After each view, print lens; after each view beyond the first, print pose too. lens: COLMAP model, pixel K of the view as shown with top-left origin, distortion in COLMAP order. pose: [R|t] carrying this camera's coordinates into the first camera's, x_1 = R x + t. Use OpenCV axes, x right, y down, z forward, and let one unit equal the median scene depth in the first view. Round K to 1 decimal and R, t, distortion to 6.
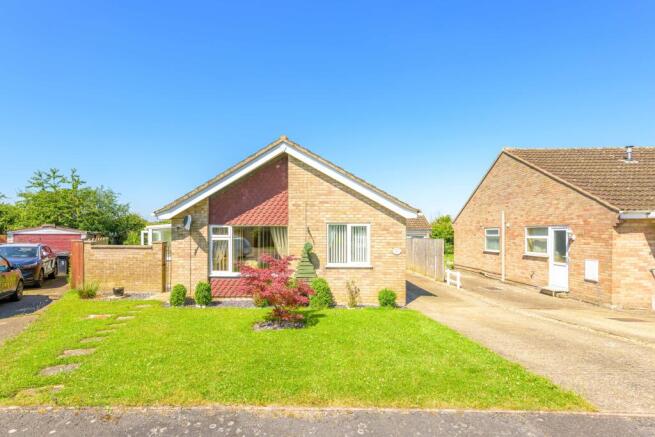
lens RADIAL K [[321.2, 0, 327.5], [0, 321.2, 237.9], [0, 0, 1]] dist [0.000975, 0.000229]
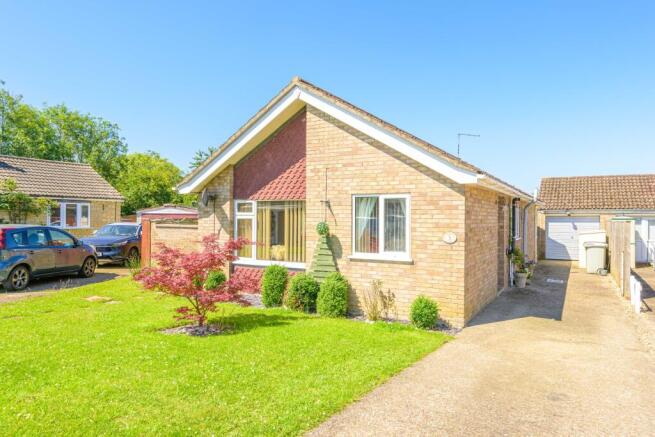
lens RADIAL K [[426.8, 0, 327.5], [0, 426.8, 218.5], [0, 0, 1]] dist [-0.001390, -0.000378]
pose [[0.893069, 0.007262, -0.449860, 0.362286], [-0.011072, 0.999922, -0.005840, 0.011131], [0.449783, 0.010197, 0.893080, 0.154359]]
